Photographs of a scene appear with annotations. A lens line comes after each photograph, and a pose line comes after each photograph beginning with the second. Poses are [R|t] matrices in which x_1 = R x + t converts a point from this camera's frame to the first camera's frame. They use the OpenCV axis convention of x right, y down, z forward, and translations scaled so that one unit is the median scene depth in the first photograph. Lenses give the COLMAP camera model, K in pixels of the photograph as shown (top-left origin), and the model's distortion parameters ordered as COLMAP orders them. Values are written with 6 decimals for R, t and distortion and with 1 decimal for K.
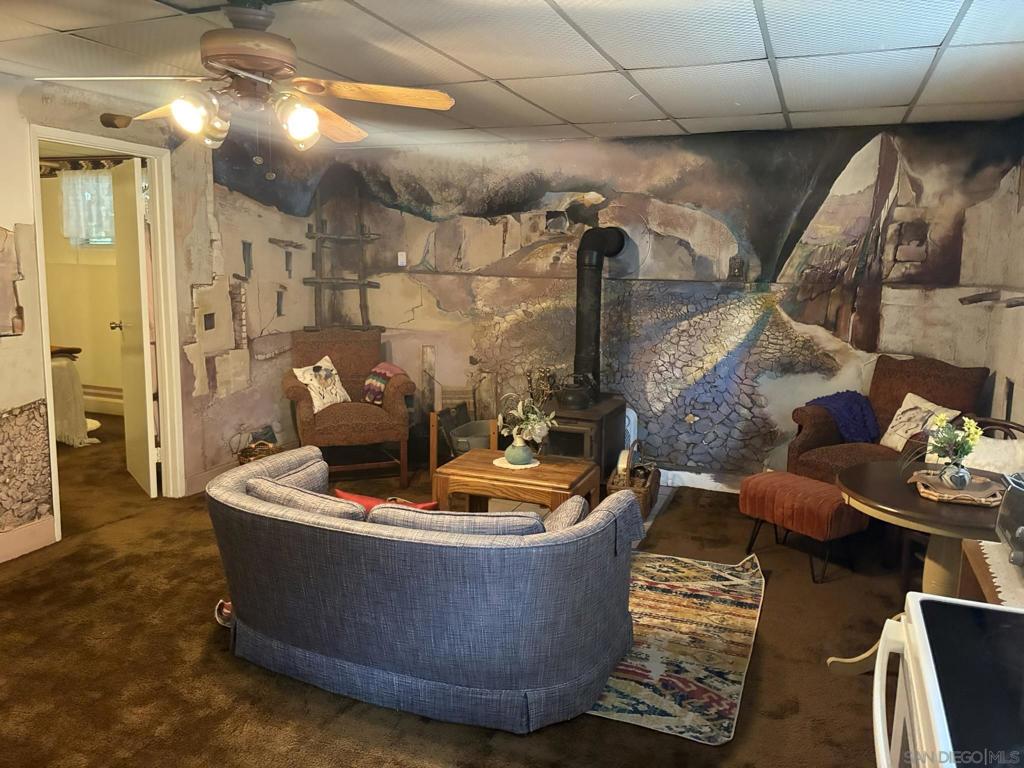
lens RADIAL K [[777.7, 0, 506.9], [0, 777.7, 385.2], [0, 0, 1]] dist [0.049960, -0.047360]
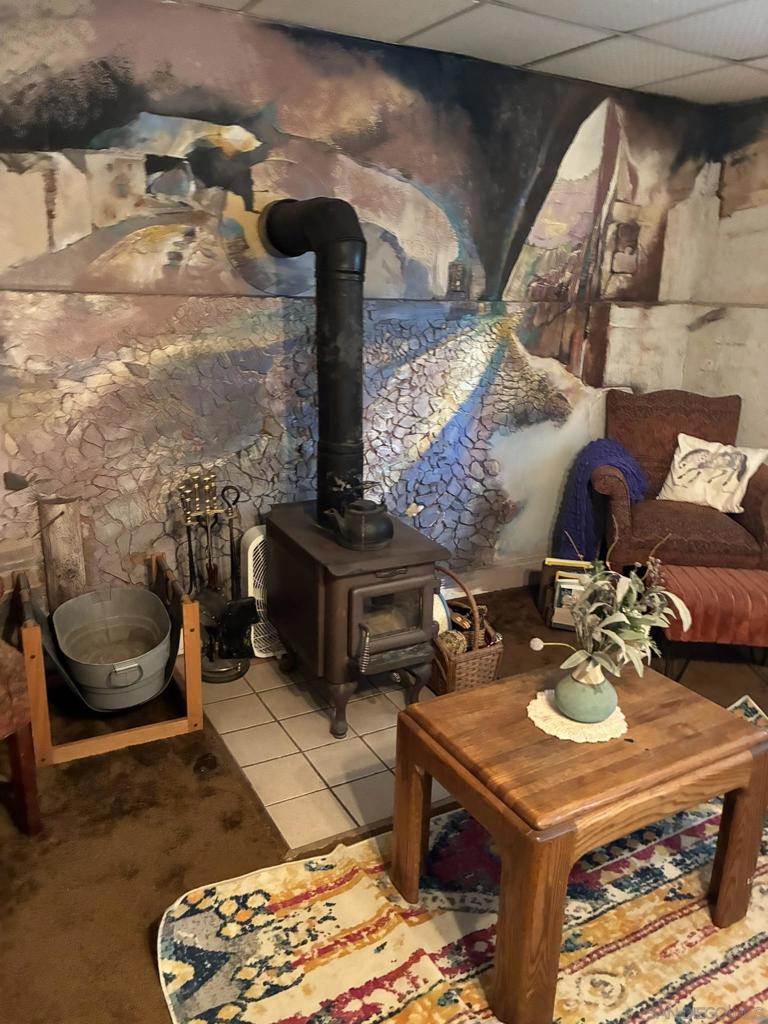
lens RADIAL K [[777.7, 0, 388.2], [0, 777.7, 509.0], [0, 0, 1]] dist [0.049960, -0.047360]
pose [[0.627960, -0.214184, 0.748192, -0.288492], [0.107624, 0.976046, 0.189082, -0.089907], [-0.770768, -0.038212, 0.635969, 0.604873]]
